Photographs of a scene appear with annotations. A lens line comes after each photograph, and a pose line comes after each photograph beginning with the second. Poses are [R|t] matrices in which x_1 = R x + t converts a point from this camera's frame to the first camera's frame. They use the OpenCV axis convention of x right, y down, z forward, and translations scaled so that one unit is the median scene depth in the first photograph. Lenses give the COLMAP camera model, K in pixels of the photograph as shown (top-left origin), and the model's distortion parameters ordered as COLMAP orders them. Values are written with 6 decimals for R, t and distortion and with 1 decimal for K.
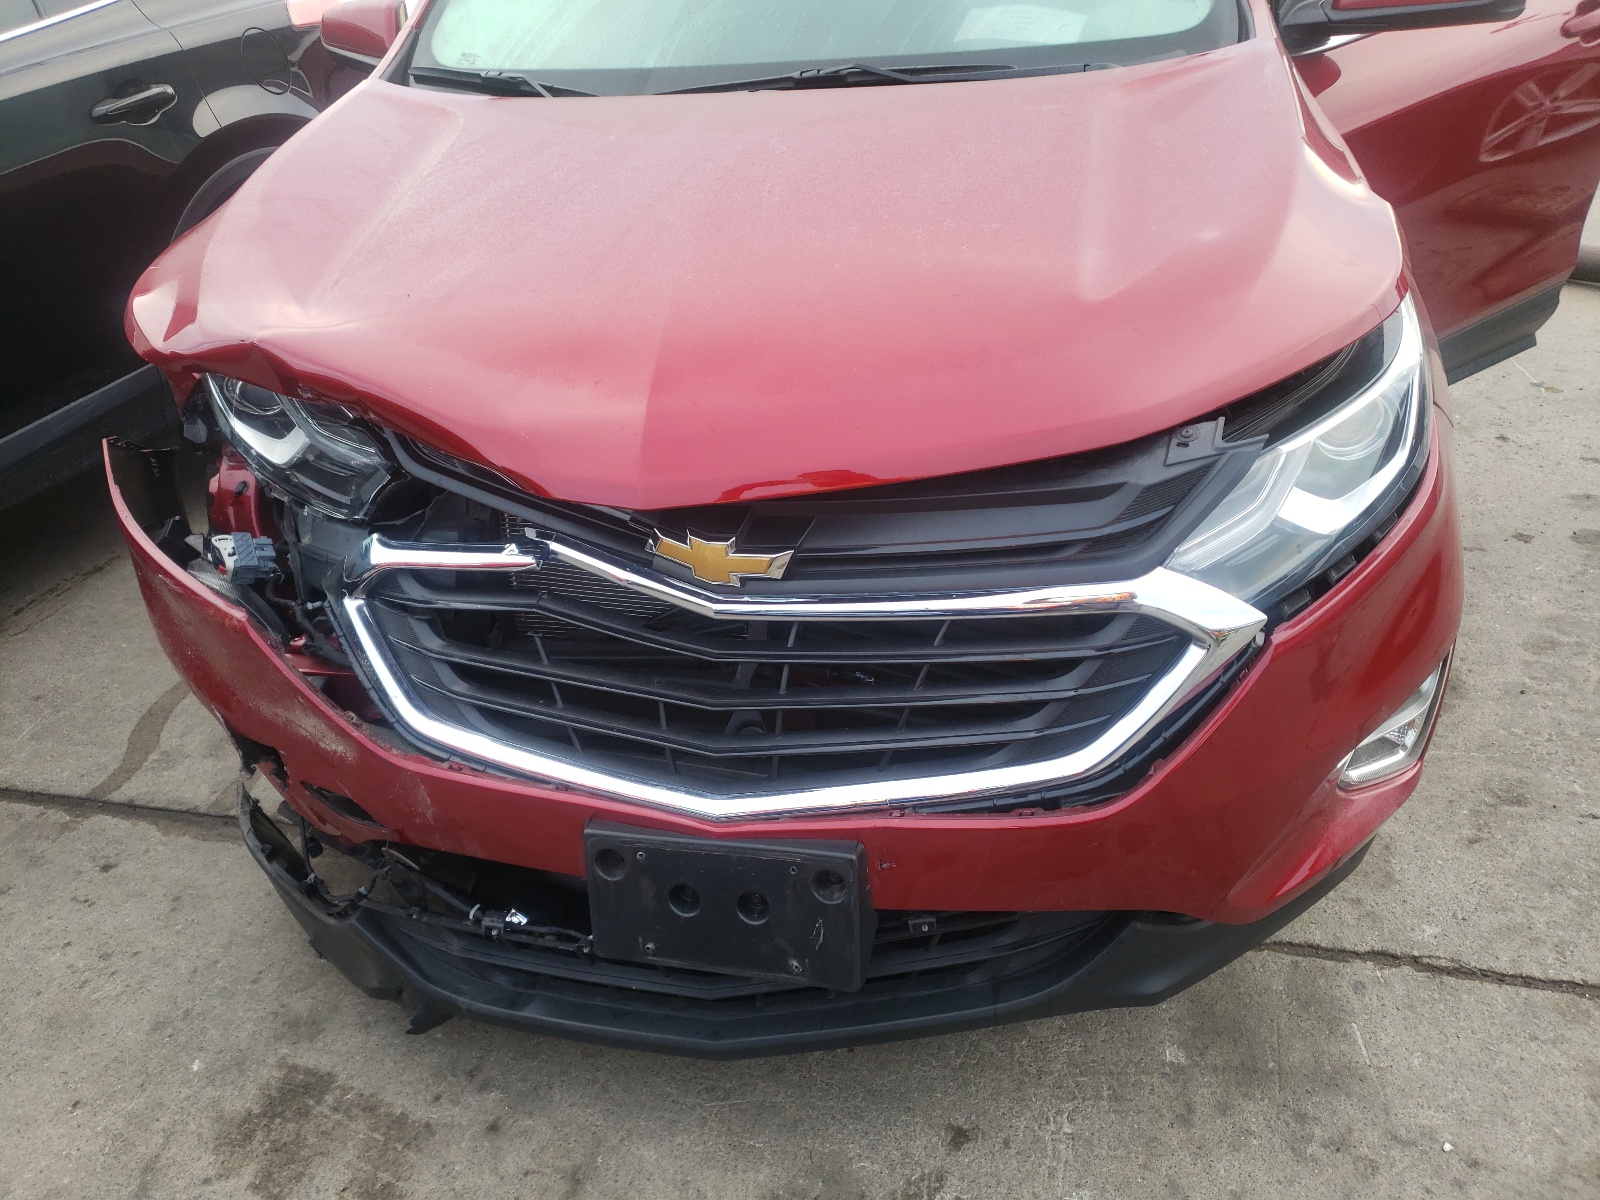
lens RADIAL K [[1213.5, 0, 800.0], [0, 1213.5, 600.0], [0, 0, 1]] dist [0.008398, 0.000313]
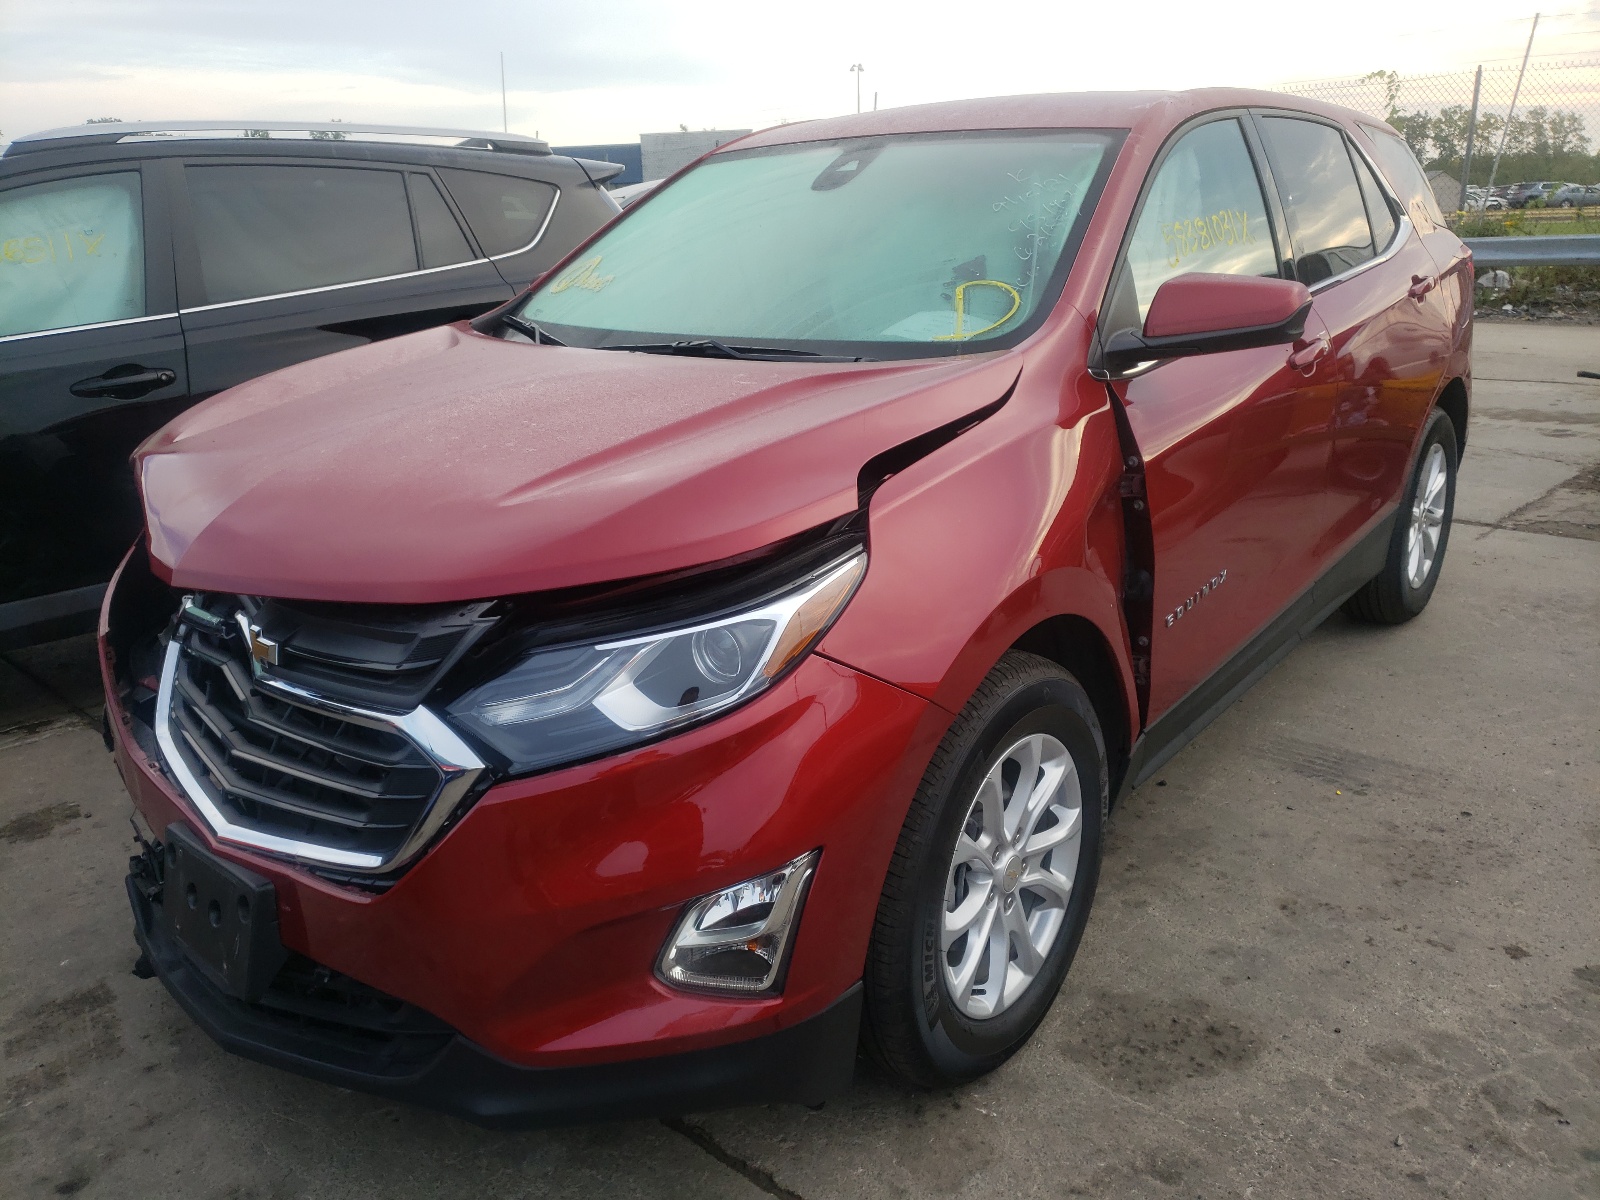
lens RADIAL K [[1213.5, 0, 800.0], [0, 1213.5, 600.0], [0, 0, 1]] dist [0.008398, 0.000313]
pose [[0.878551, 0.189108, -0.438619, 0.799278], [-0.277414, 0.949551, -0.146266, -0.036841], [0.388831, 0.250181, 0.886690, 0.003025]]
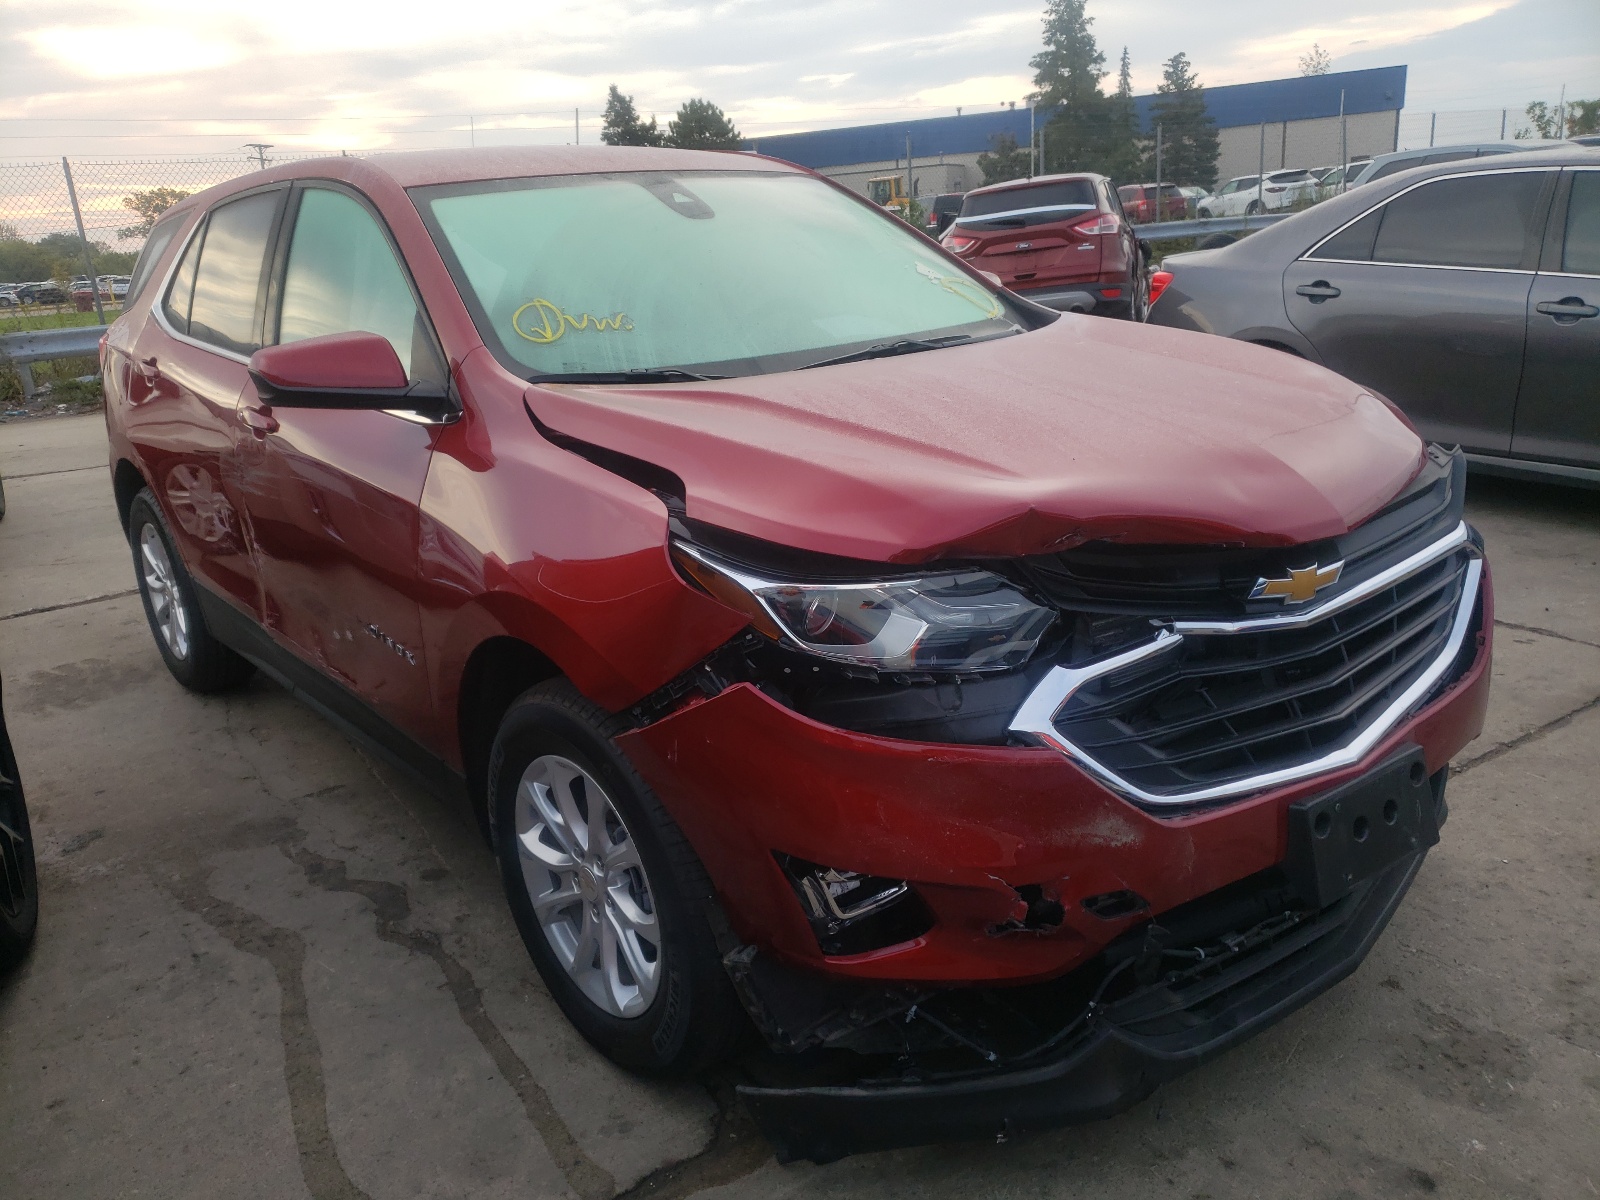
lens RADIAL K [[1213.5, 0, 800.0], [0, 1213.5, 600.0], [0, 0, 1]] dist [0.008398, 0.000313]
pose [[0.679987, -0.186557, 0.709094, -1.175991], [0.387818, 0.912251, -0.131892, -0.045114], [-0.622266, 0.364684, 0.692669, 0.266626]]
